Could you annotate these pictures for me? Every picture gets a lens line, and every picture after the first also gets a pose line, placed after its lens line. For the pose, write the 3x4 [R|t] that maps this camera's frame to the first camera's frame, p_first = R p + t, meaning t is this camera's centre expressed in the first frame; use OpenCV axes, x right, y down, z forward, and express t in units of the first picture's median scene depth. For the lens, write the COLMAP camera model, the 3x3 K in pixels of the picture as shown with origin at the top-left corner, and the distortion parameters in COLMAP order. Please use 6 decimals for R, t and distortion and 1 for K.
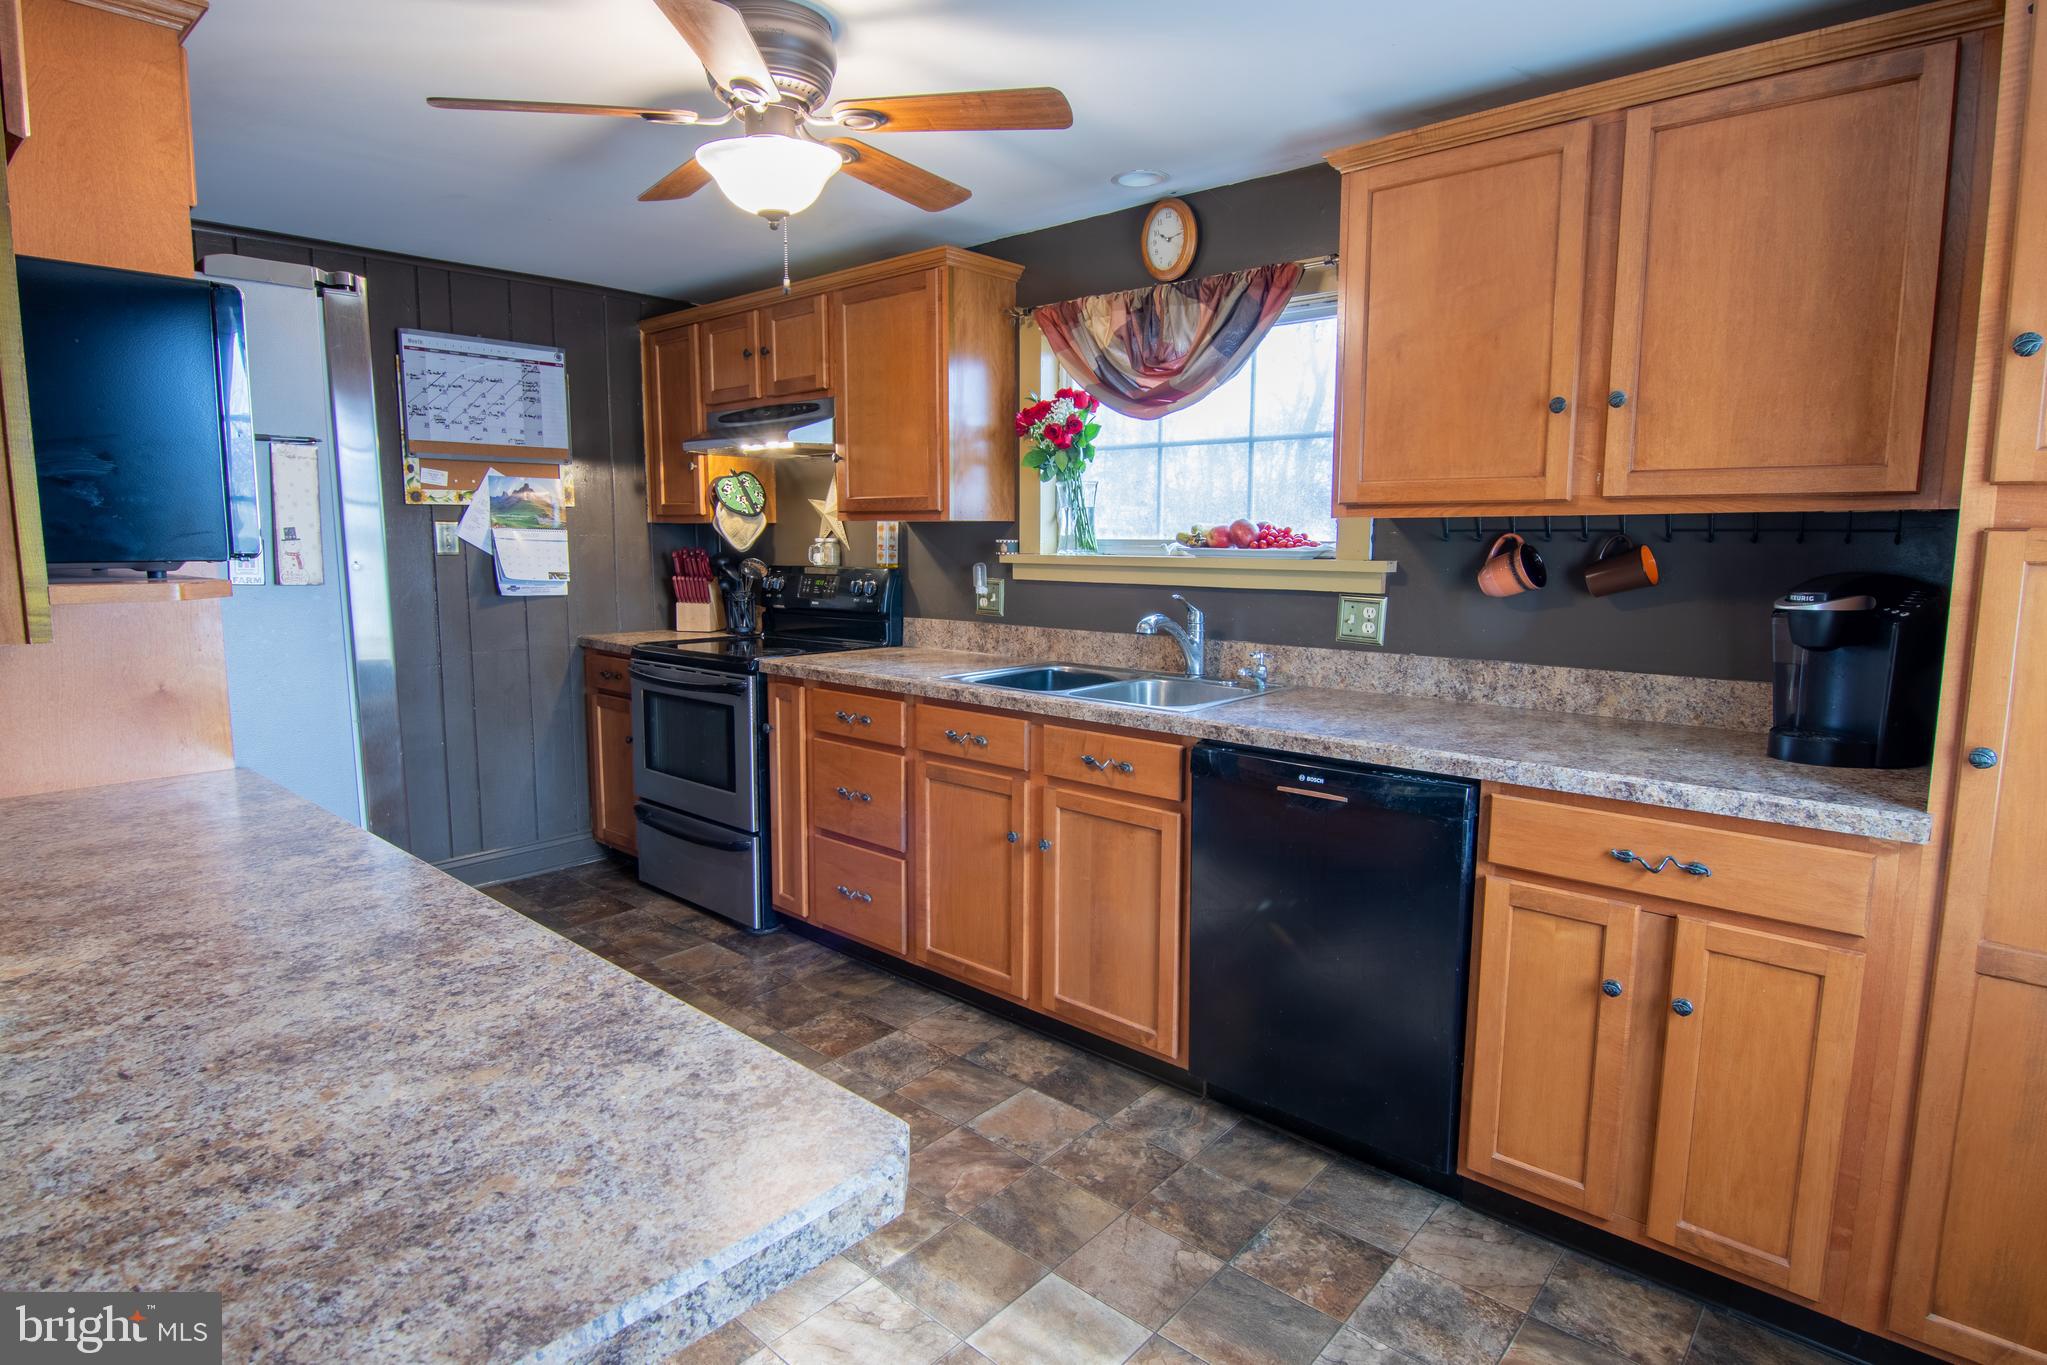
lens RADIAL K [[1046.3, 0, 1052.7], [0, 1046.3, 675.7], [0, 0, 1]] dist [-0.009870, -0.008298]
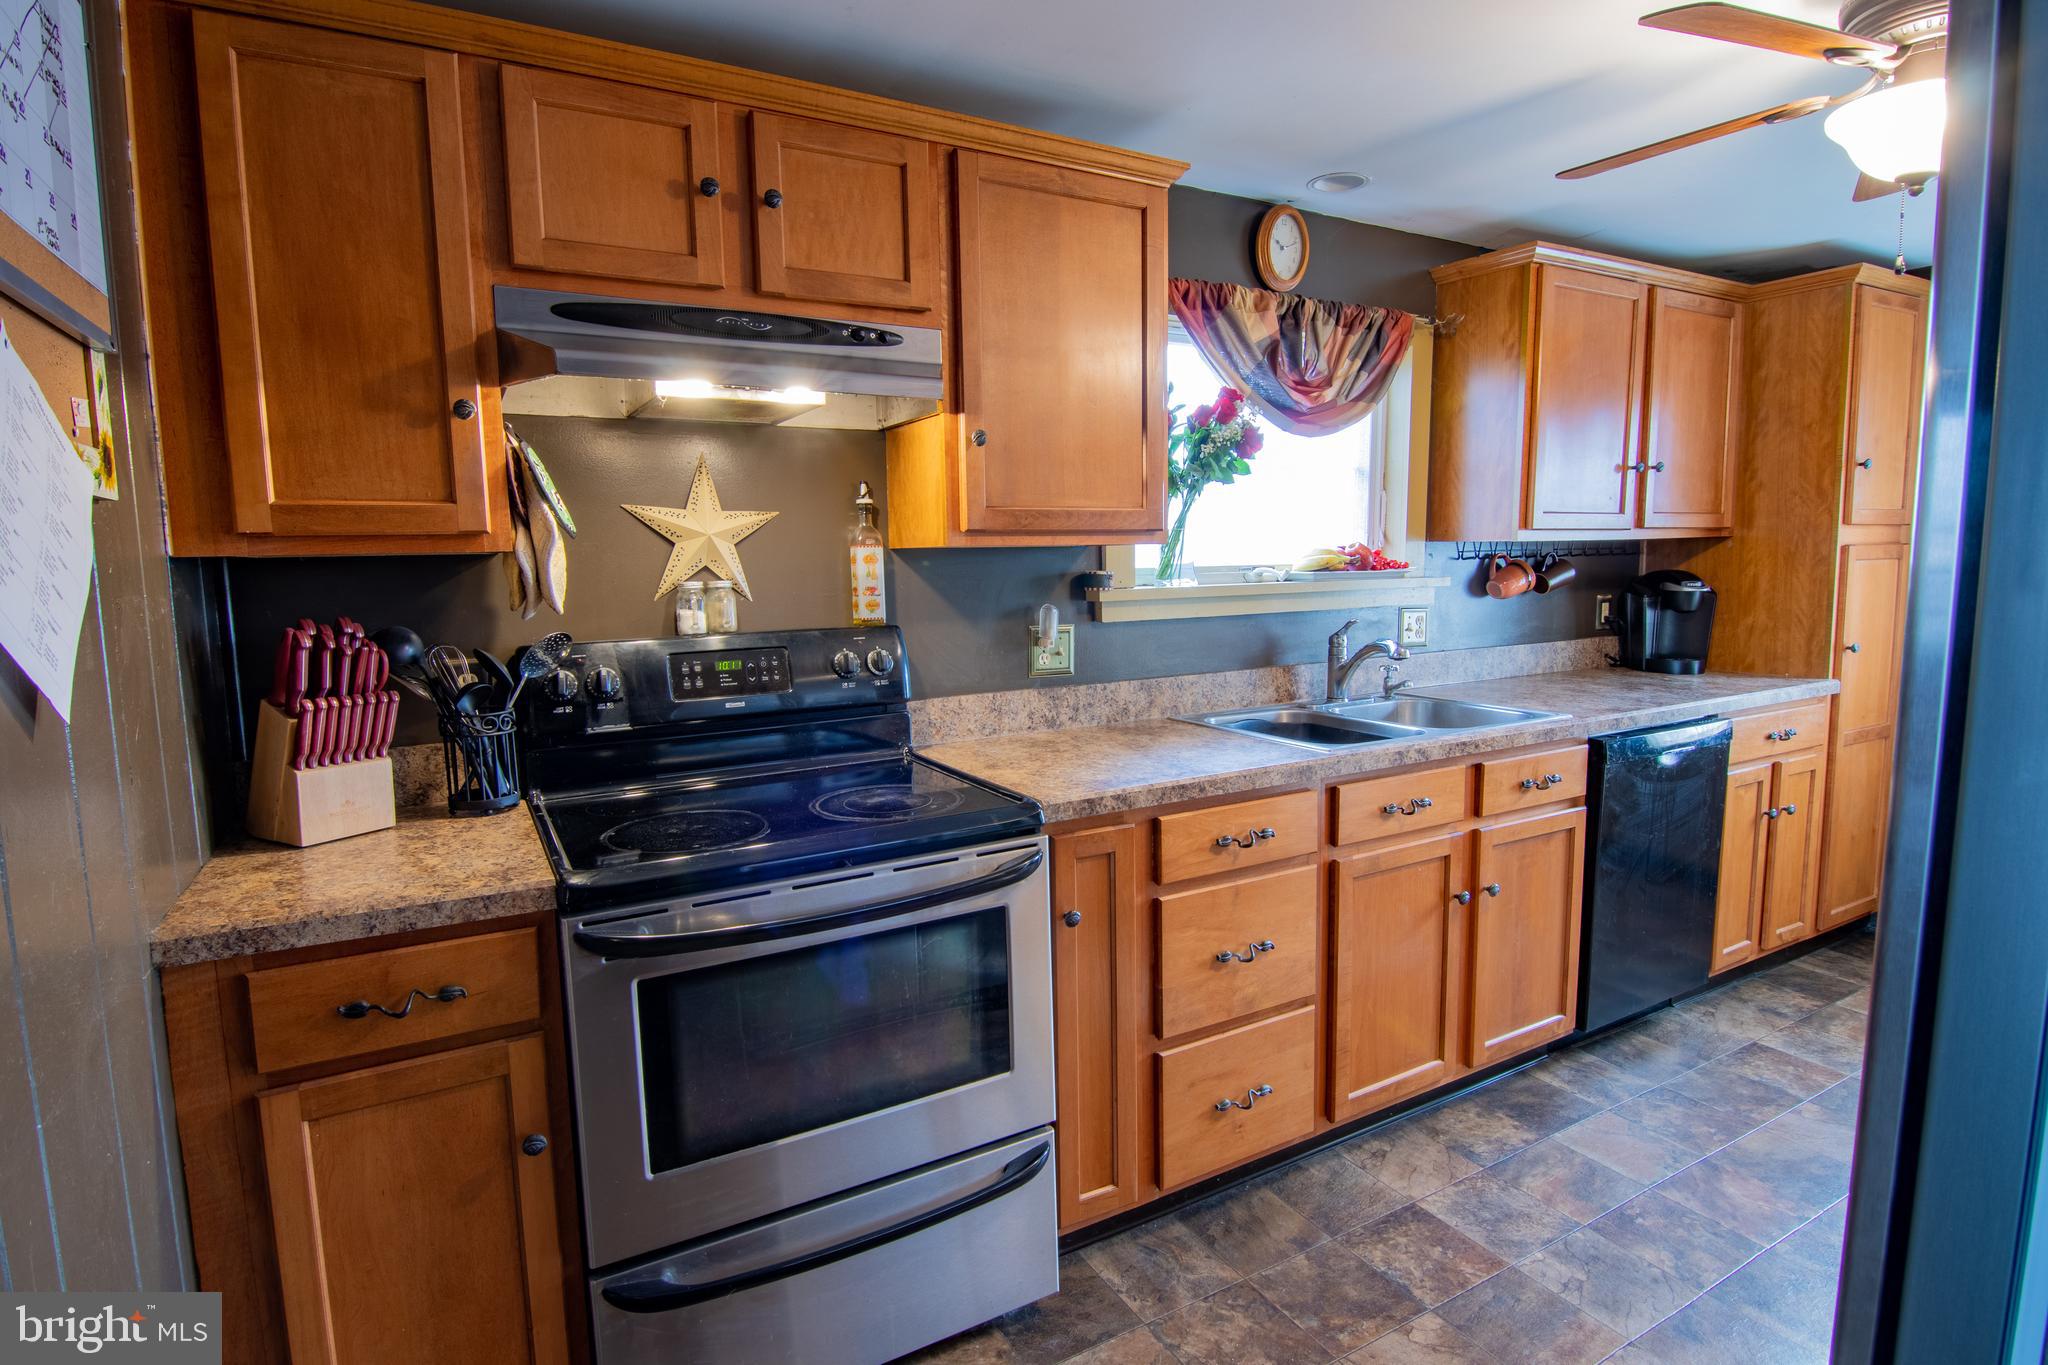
lens RADIAL K [[1046.8, 0, 995.3], [0, 1046.8, 656.1], [0, 0, 1]] dist [-0.009870, -0.008298]
pose [[0.352928, -0.105567, 0.929676, -0.768460], [0.140062, 0.988380, 0.059062, -0.123389], [-0.925108, 0.109368, 0.363613, 0.797089]]
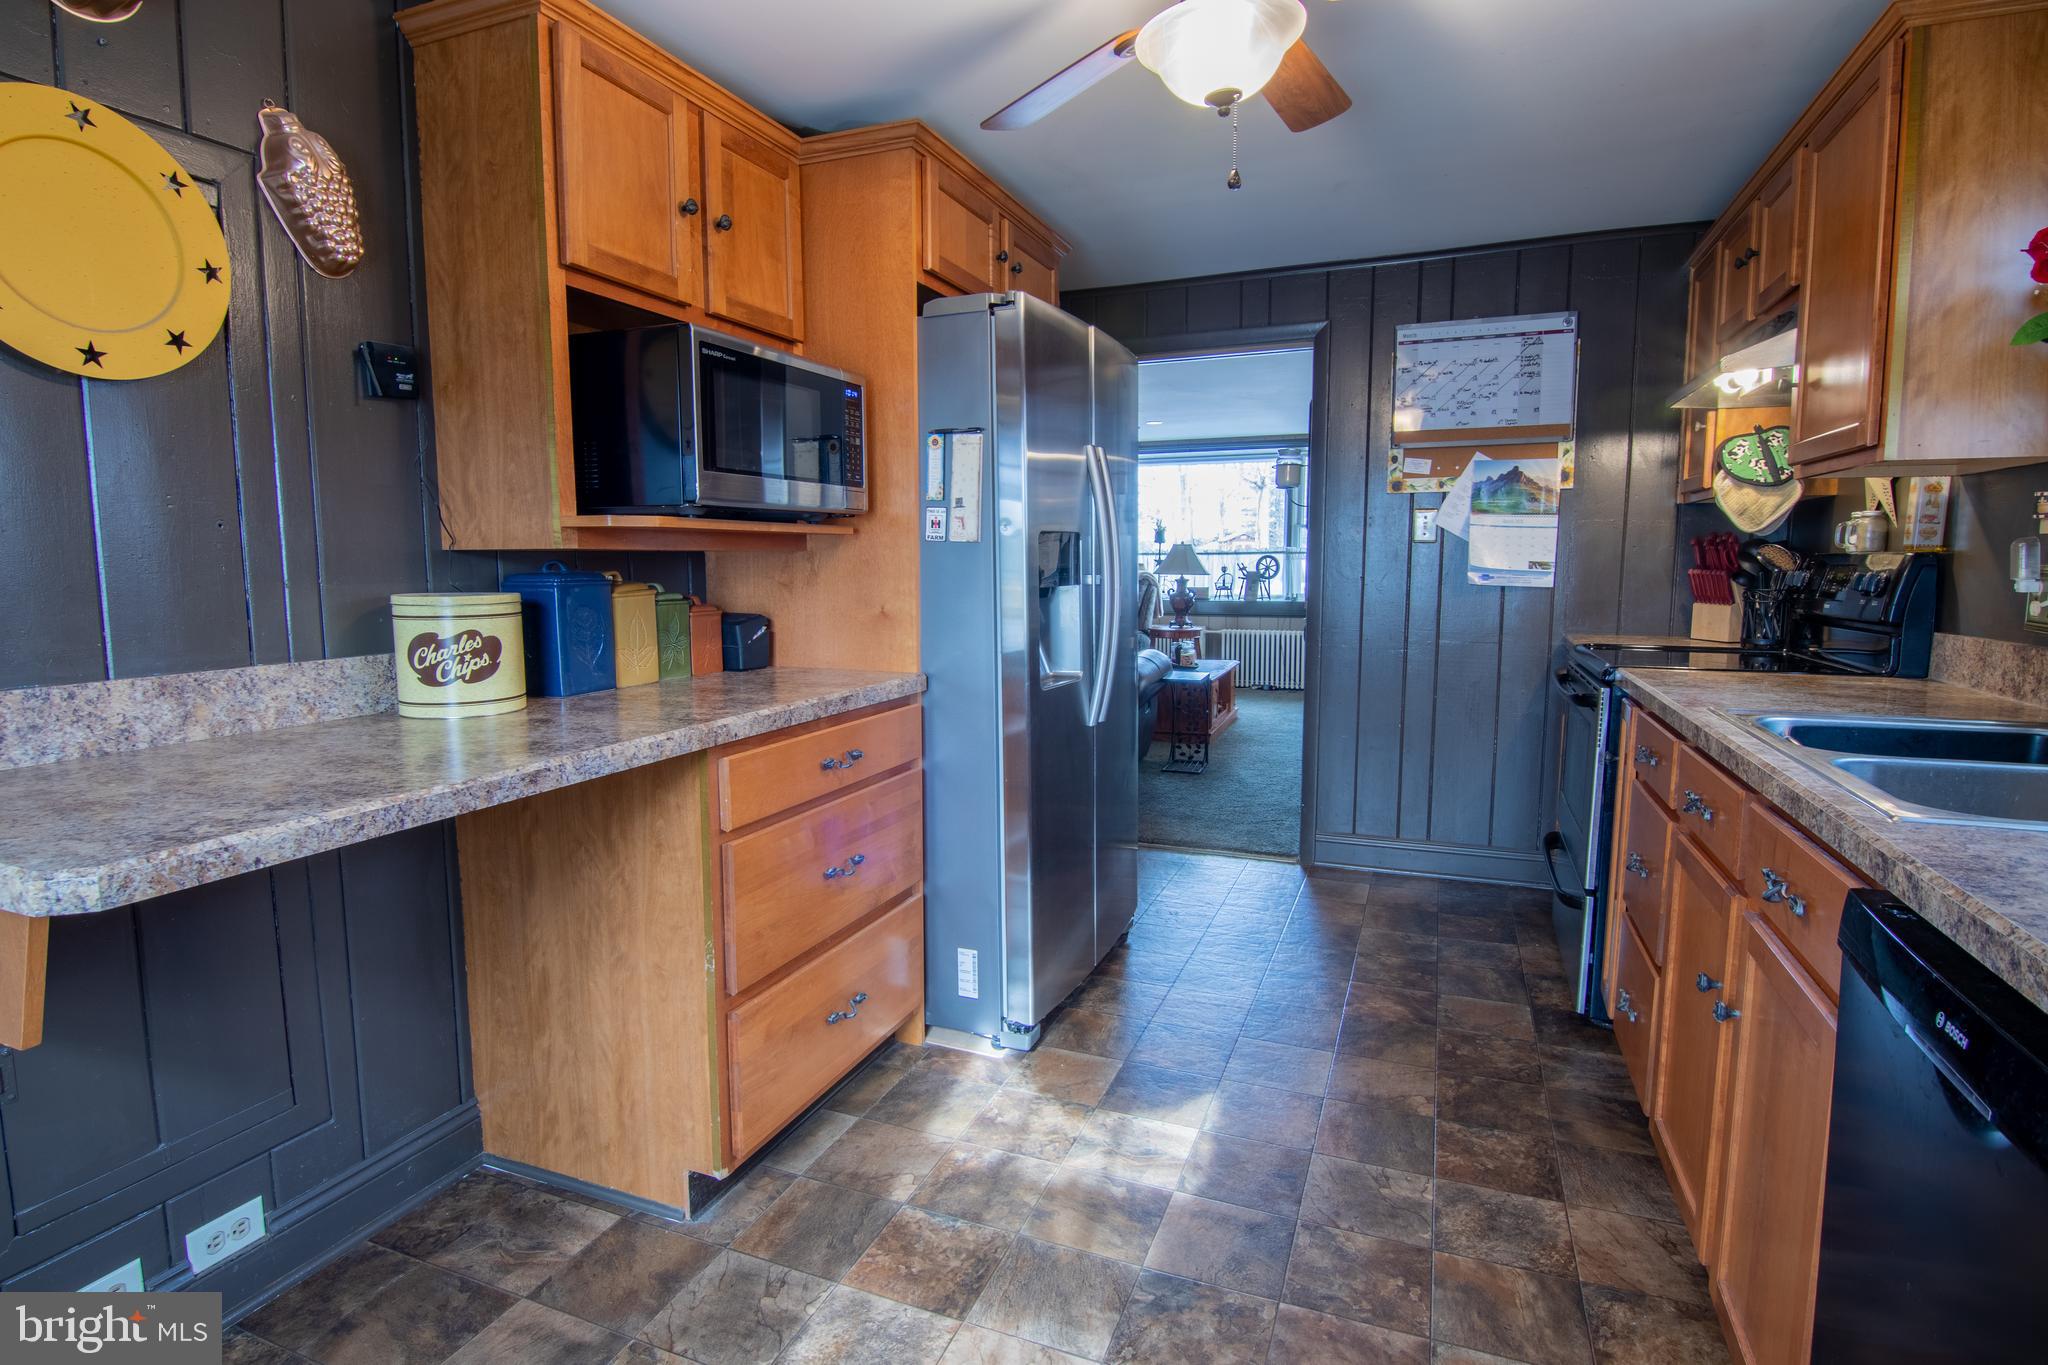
lens RADIAL K [[1046.8, 0, 1024.8], [0, 1046.8, 680.6], [0, 0, 1]] dist [-0.009870, -0.008298]
pose [[0.316803, 0.103536, -0.942823, 0.291753], [-0.119089, 0.990500, 0.068756, -0.006636], [0.940985, 0.090498, 0.326124, 0.338998]]
